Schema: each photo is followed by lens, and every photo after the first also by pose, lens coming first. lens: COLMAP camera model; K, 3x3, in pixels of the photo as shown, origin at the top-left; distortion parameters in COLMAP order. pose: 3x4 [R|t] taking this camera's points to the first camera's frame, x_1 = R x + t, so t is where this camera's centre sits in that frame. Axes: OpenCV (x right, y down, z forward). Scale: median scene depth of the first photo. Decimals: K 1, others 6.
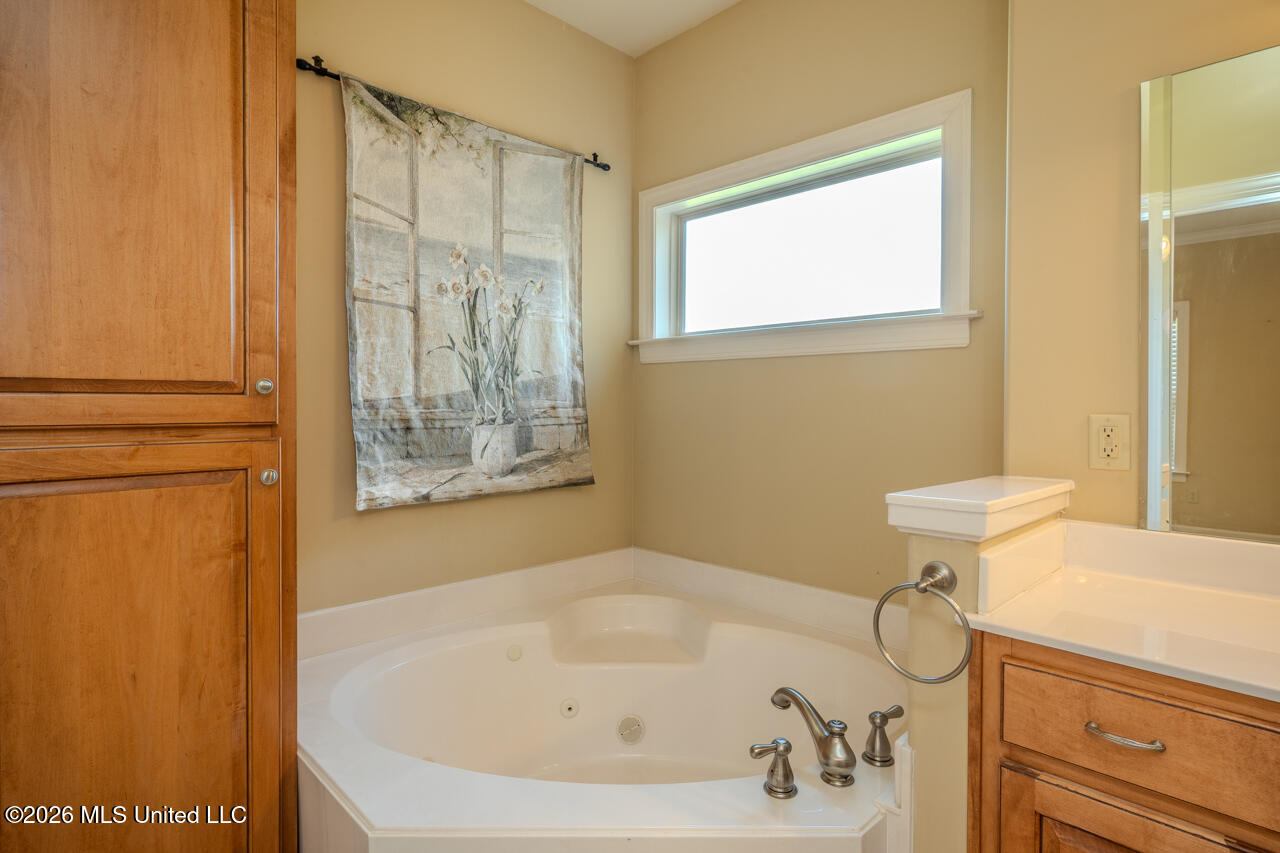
lens RADIAL K [[665.9, 0, 642.3], [0, 665.9, 417.5], [0, 0, 1]] dist [0.001767, 0.000845]
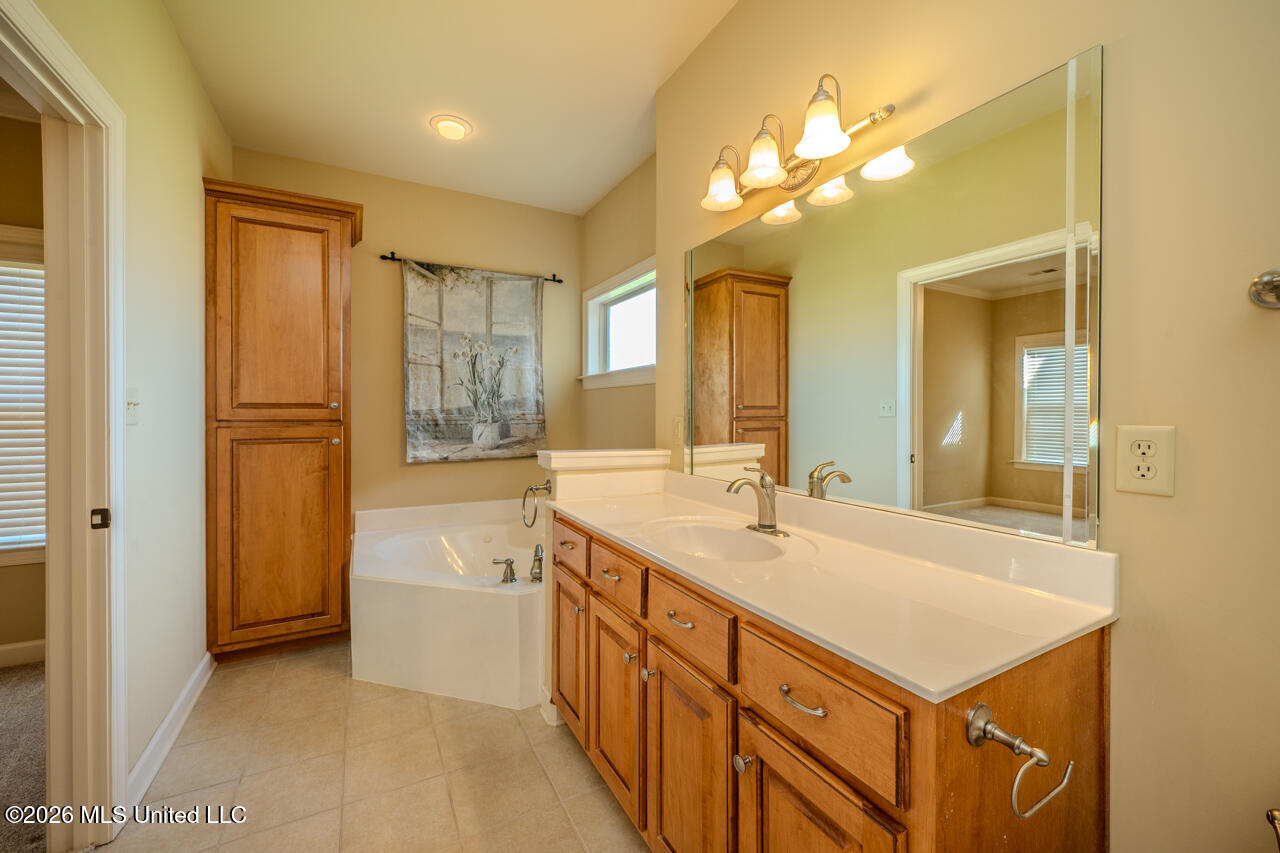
lens RADIAL K [[504.6, 0, 637.5], [0, 504.6, 422.2], [0, 0, 1]] dist [0.002180, 0.000171]
pose [[0.964671, 0.002546, -0.263446, 0.622747], [-0.003375, 0.999991, -0.002691, 0.011115], [0.263436, 0.003485, 0.964671, -0.322023]]
